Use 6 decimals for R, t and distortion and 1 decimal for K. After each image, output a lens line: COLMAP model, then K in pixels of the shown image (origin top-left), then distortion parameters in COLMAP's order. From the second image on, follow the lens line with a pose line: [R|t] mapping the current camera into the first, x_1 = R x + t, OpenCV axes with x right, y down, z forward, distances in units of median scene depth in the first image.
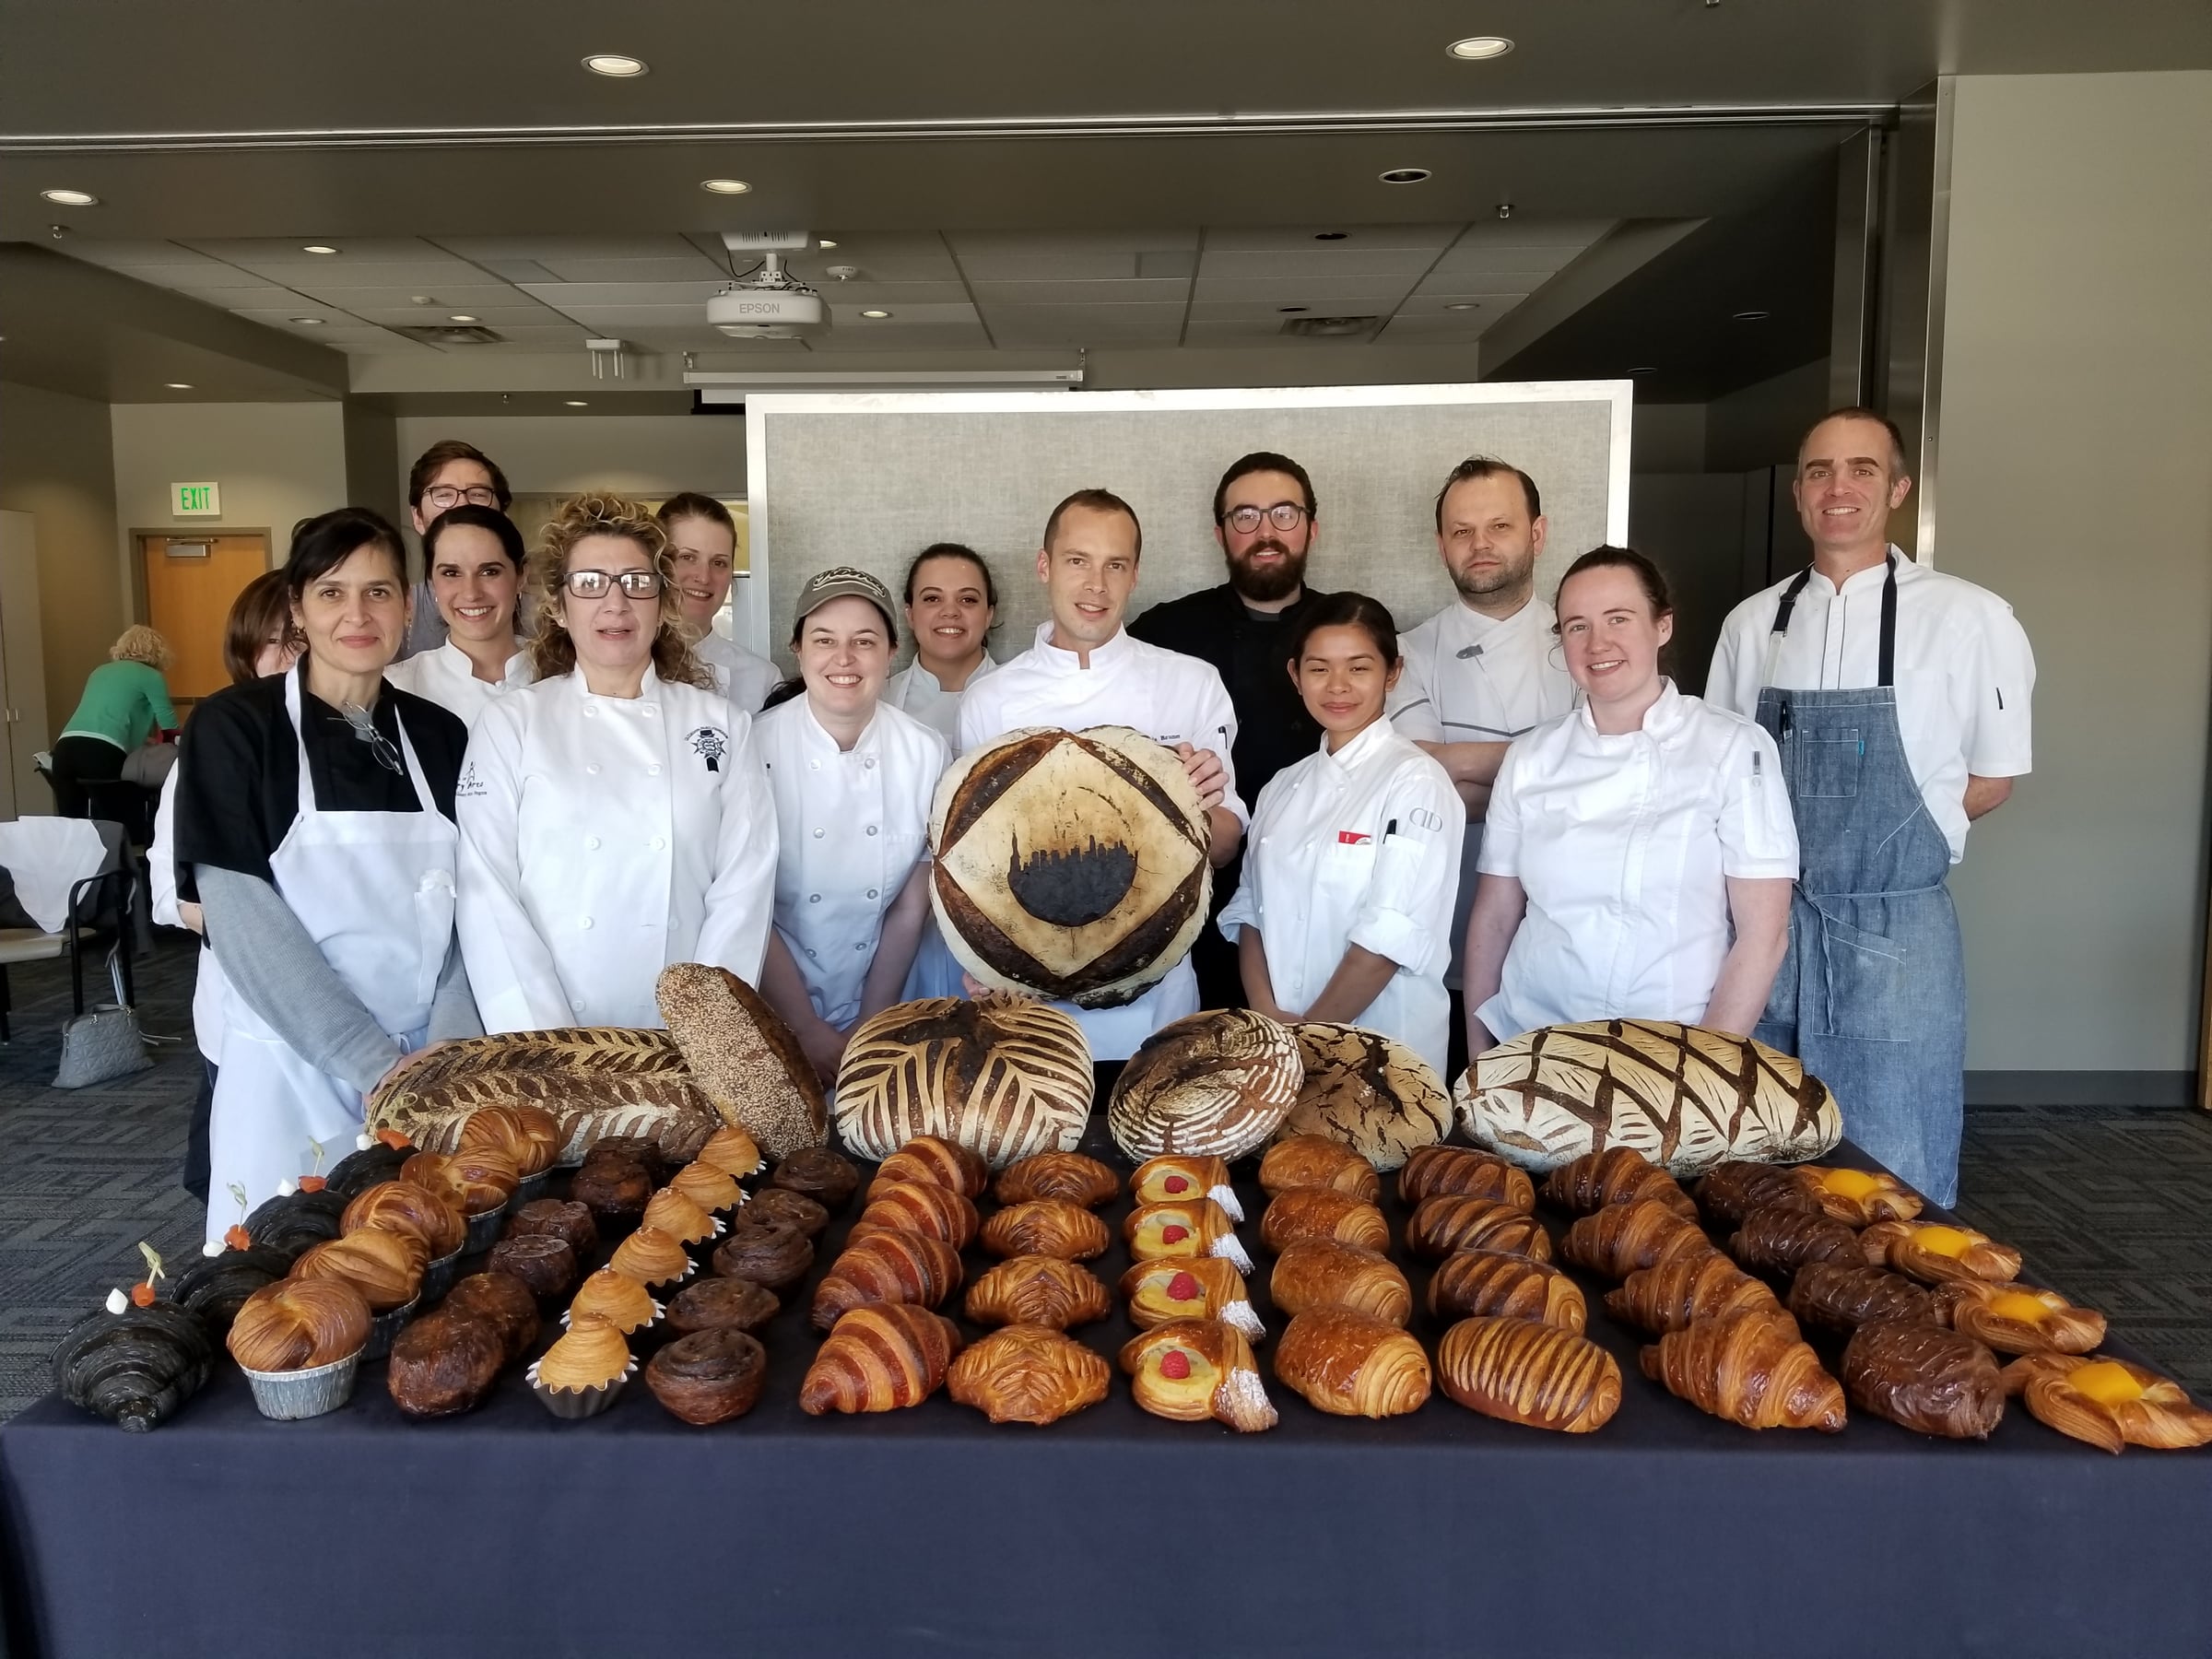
lens RADIAL K [[1720.6, 0, 1063.4], [0, 1720.6, 800.8], [0, 0, 1]] dist [0.065957, -0.123978]
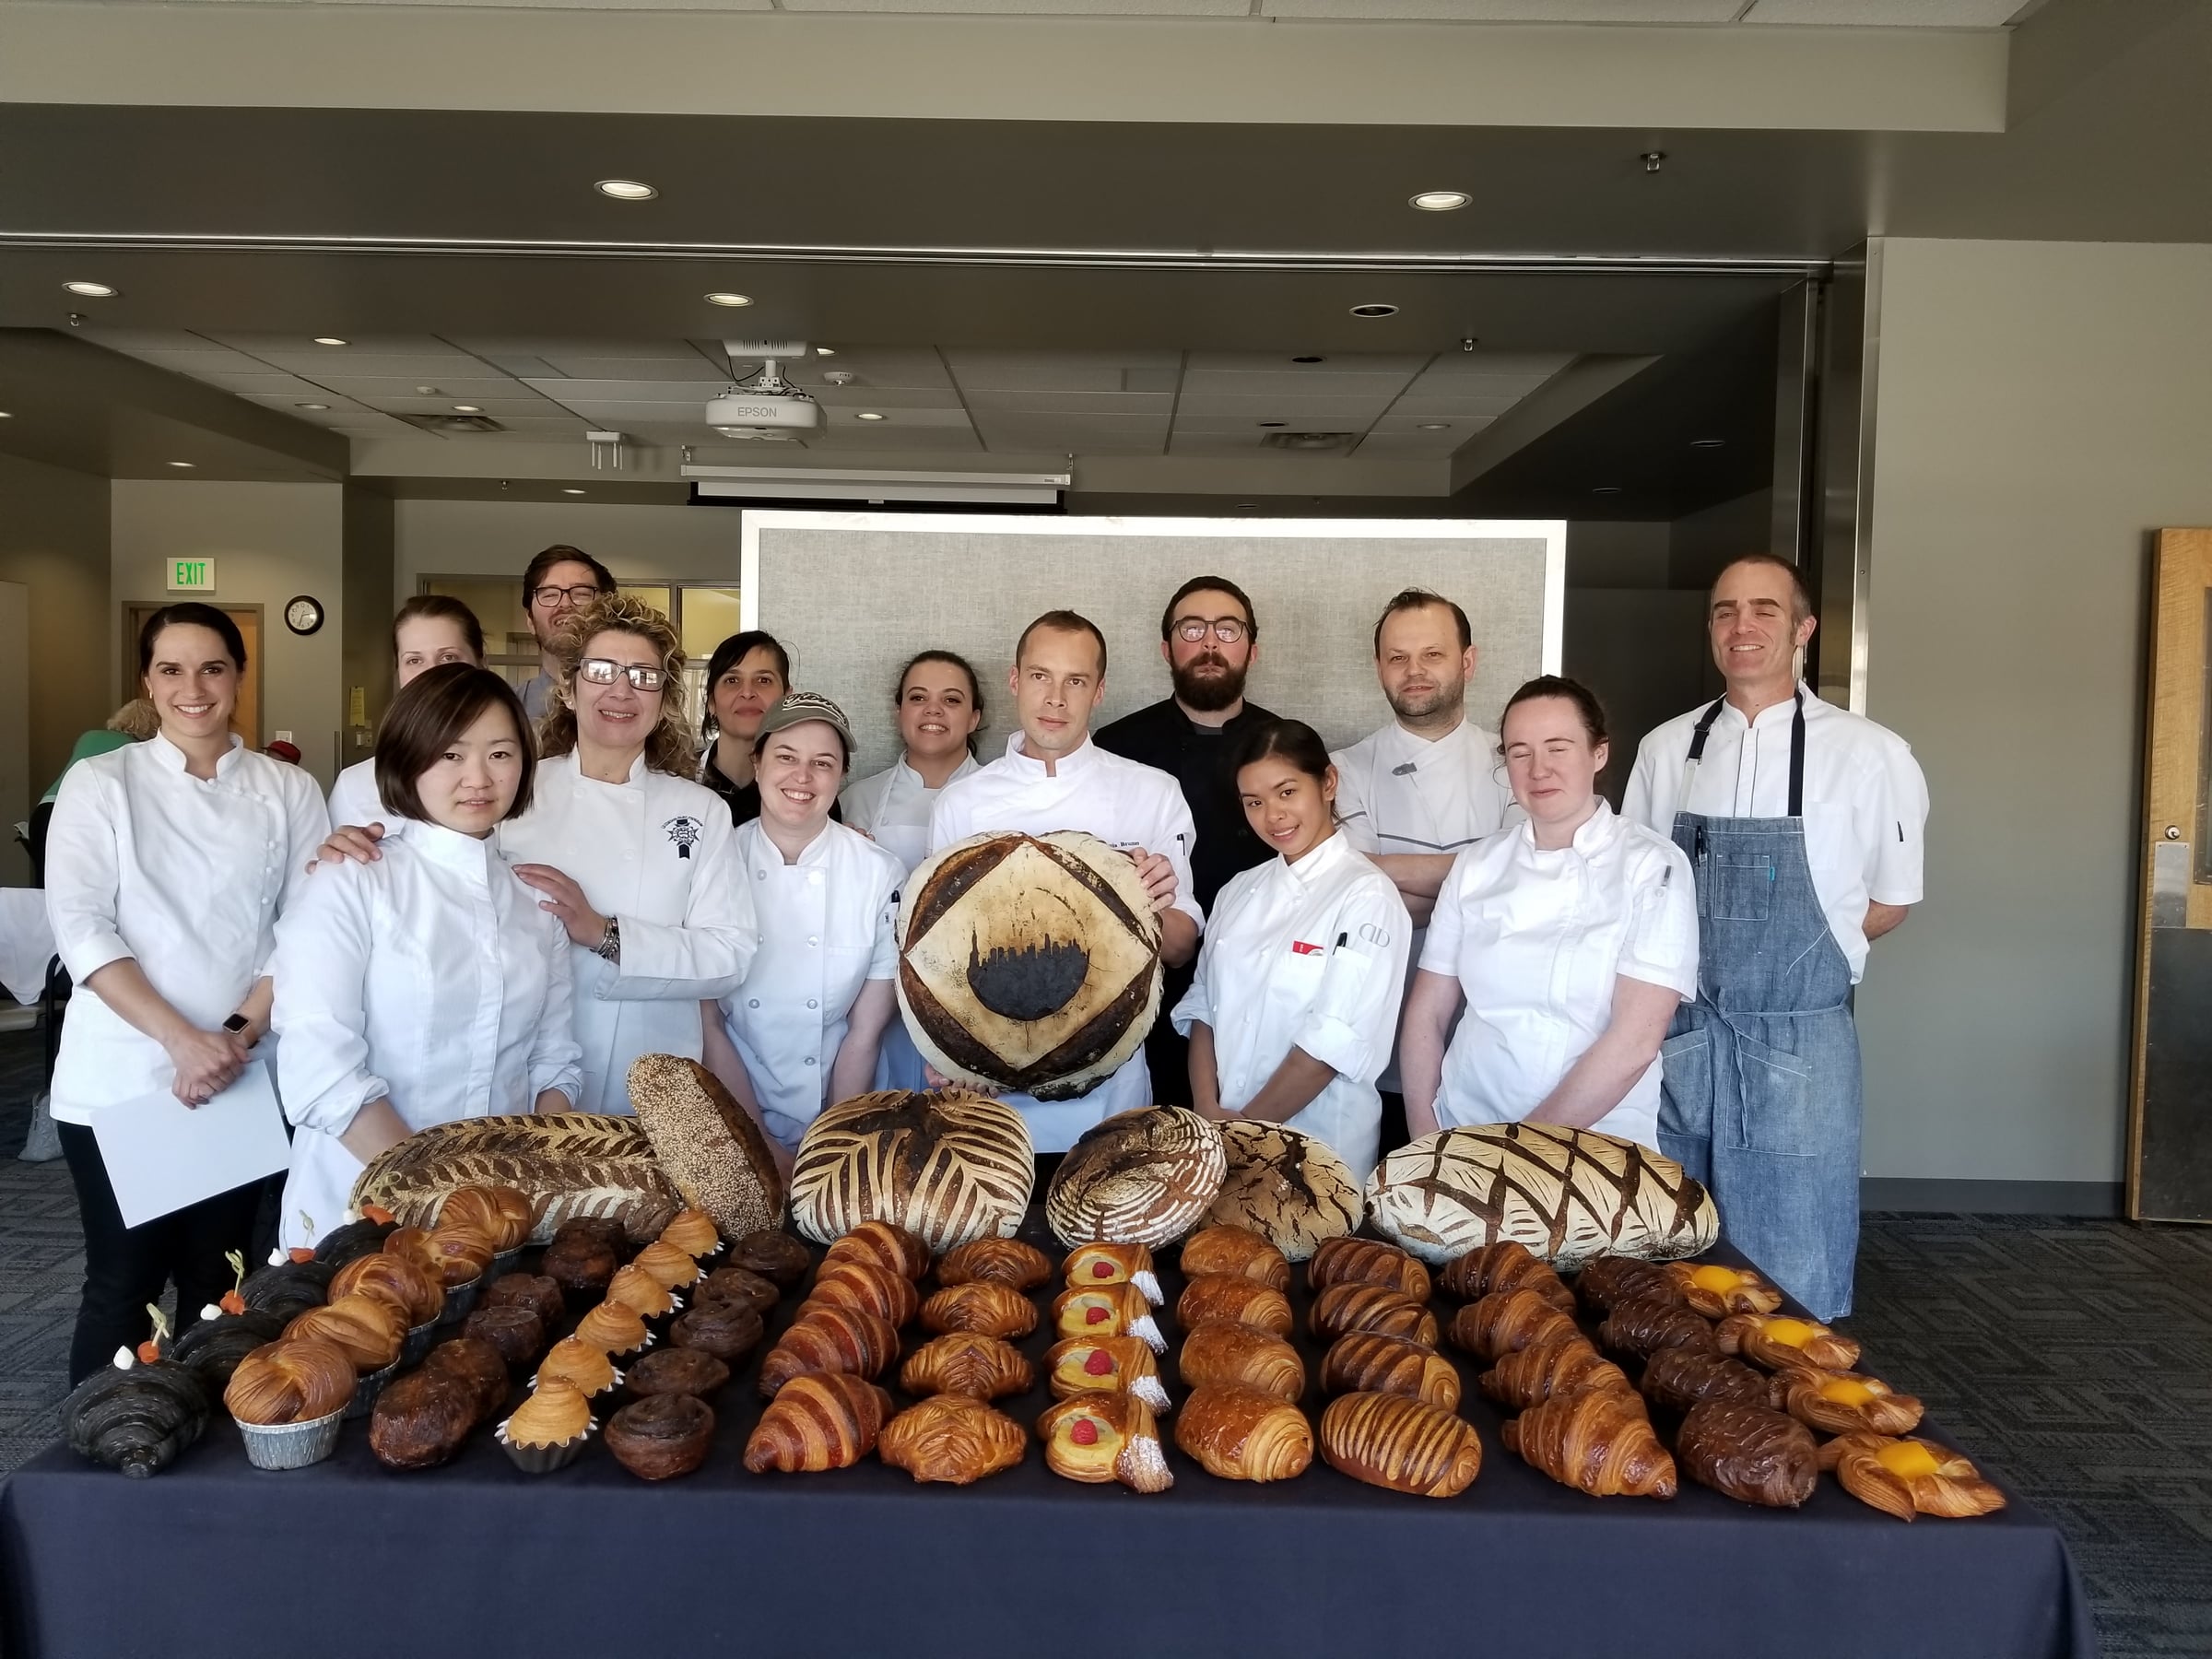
lens RADIAL K [[1725.4, 0, 1099.9], [0, 1725.4, 761.4], [0, 0, 1]] dist [0.063799, -0.119642]
pose [[0.999320, 0.024422, 0.027635, 0.023799], [-0.022351, 0.997088, -0.072907, -0.015936], [-0.029335, 0.072240, 0.996956, -0.102846]]
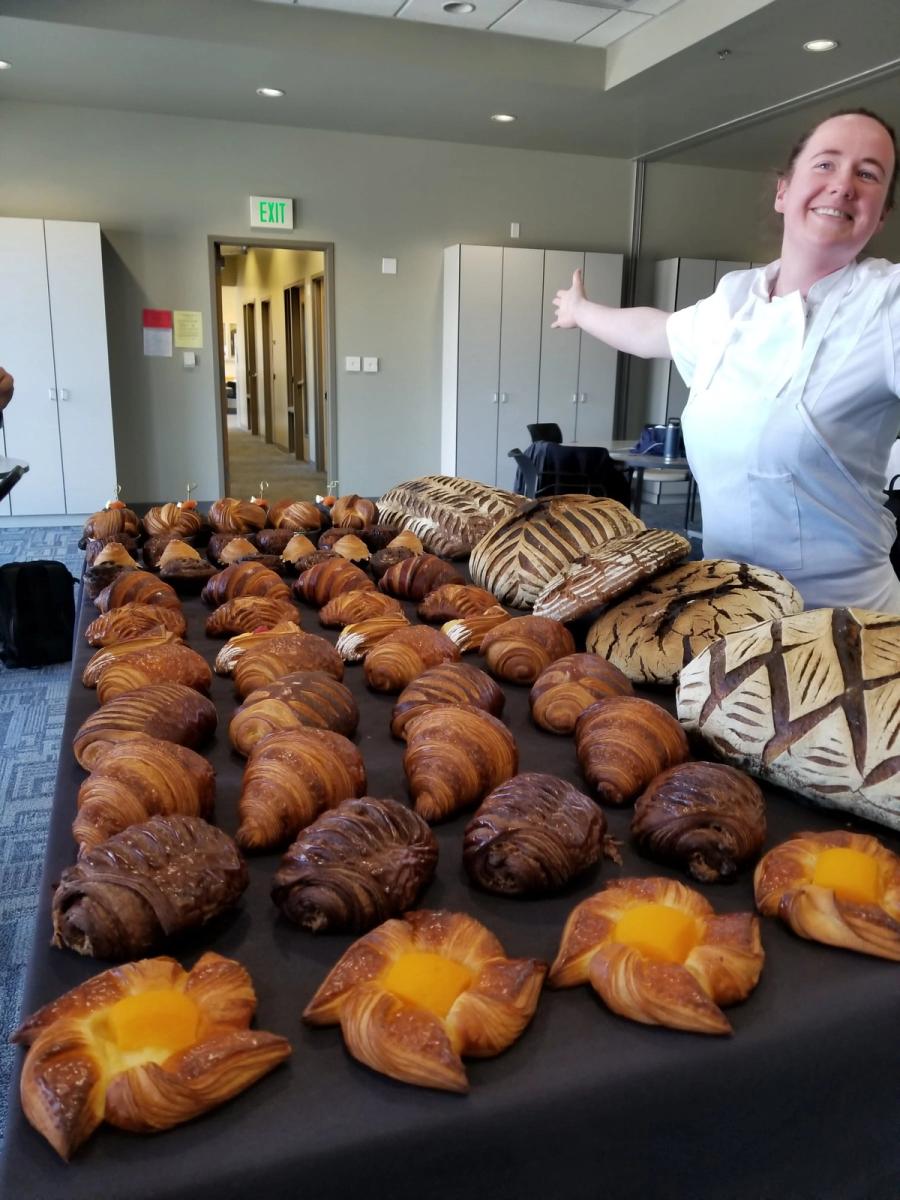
lens RADIAL K [[941.4, 0, 461.7], [0, 941.4, 602.4], [0, 0, 1]] dist [0.038320, -0.075886]
pose [[0.373941, 0.240761, -0.895658, 0.666628], [-0.121507, 0.970112, 0.210045, 0.052491], [0.919459, 0.030284, 0.392019, 0.661074]]
